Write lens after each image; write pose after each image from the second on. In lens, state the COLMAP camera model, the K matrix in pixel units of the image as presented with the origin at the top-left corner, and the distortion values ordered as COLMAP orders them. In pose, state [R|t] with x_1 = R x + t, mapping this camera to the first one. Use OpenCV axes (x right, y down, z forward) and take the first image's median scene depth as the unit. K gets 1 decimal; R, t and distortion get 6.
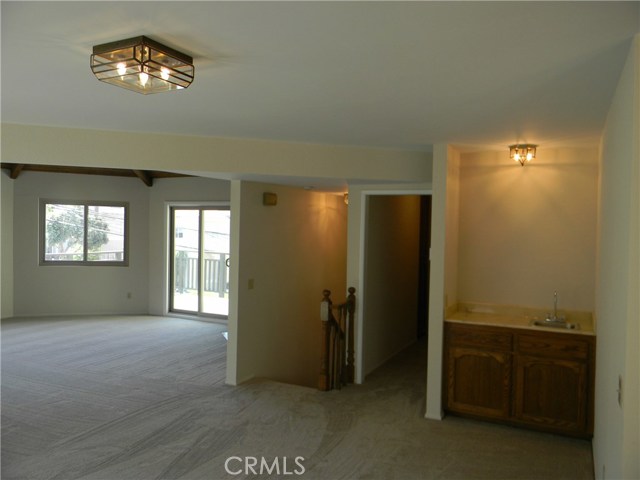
lens RADIAL K [[515.8, 0, 317.8], [0, 515.8, 238.6], [0, 0, 1]] dist [-0.002511, -0.010614]
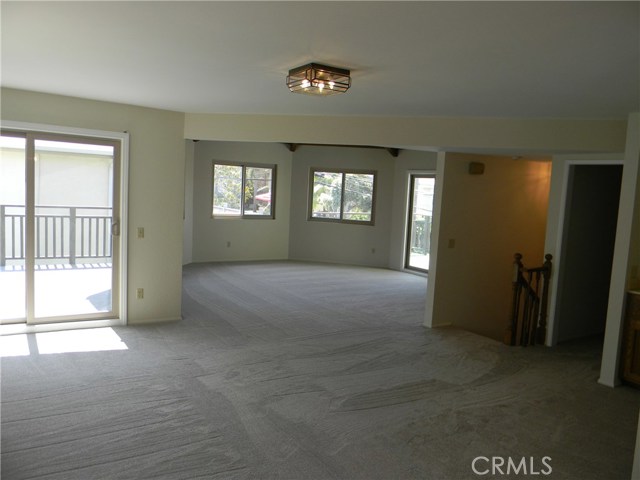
lens RADIAL K [[515.8, 0, 317.8], [0, 515.8, 238.6], [0, 0, 1]] dist [-0.002511, -0.010614]
pose [[0.865618, 0.070691, -0.495689, 0.184071], [-0.040701, 0.996642, 0.071056, 0.008667], [0.499048, -0.041332, 0.865588, -0.136969]]
